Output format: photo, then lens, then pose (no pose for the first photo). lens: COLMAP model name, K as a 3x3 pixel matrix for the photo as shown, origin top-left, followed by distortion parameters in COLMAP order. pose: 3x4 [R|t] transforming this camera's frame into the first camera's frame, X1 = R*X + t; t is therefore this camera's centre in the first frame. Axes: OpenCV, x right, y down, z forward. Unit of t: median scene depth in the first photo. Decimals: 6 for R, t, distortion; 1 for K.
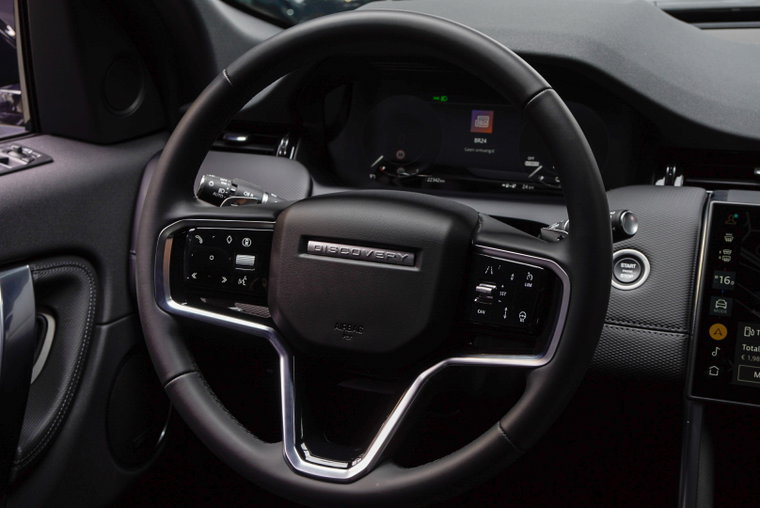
lens RADIAL K [[1081.1, 0, 380.5], [0, 1081.1, 255.0], [0, 0, 1]] dist [0.090843, 0.000000]
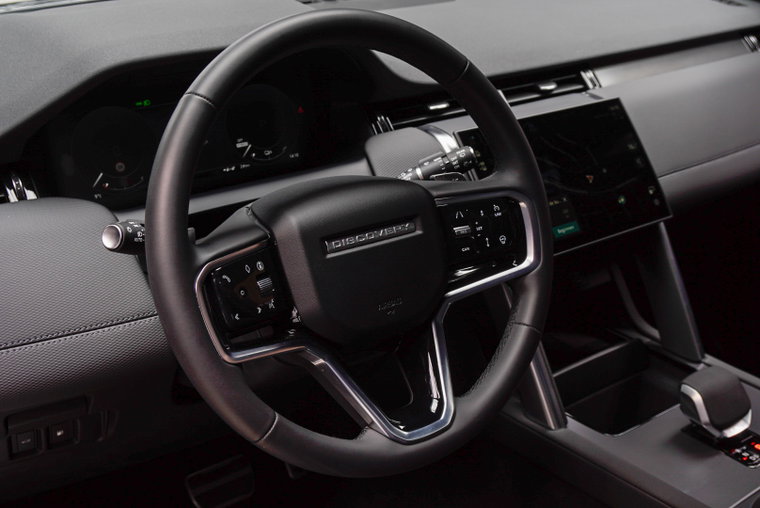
lens RADIAL K [[919.0, 0, 378.0], [0, 919.0, 261.2], [0, 0, 1]] dist [0.055934, 0.000000]
pose [[0.550392, -0.309787, 0.775307, -0.704159], [0.267003, 0.945159, 0.188109, -0.142610], [-0.791062, 0.103476, 0.602921, 0.424426]]
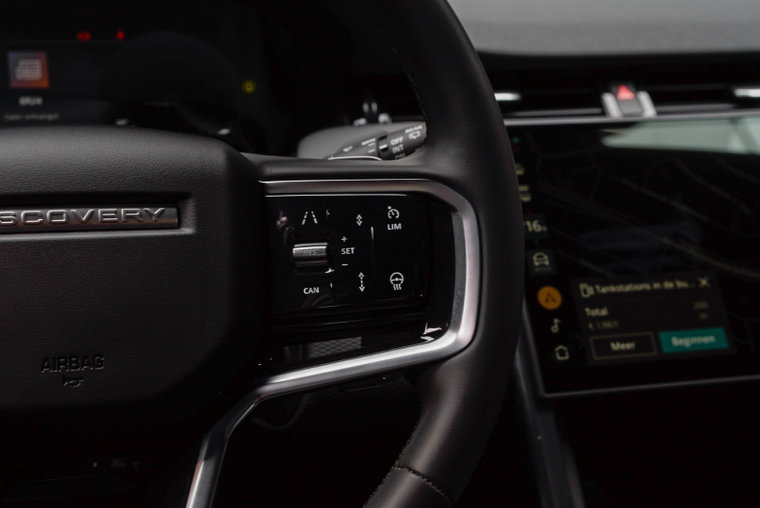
lens RADIAL K [[1336.5, 0, 382.9], [0, 1336.5, 253.3], [0, 0, 1]] dist [0.076793, 0.000000]
pose [[0.794864, -0.100746, 0.598365, -0.272056], [0.172445, 0.982965, -0.063574, 0.077889], [-0.581768, 0.153718, 0.798697, 0.384287]]
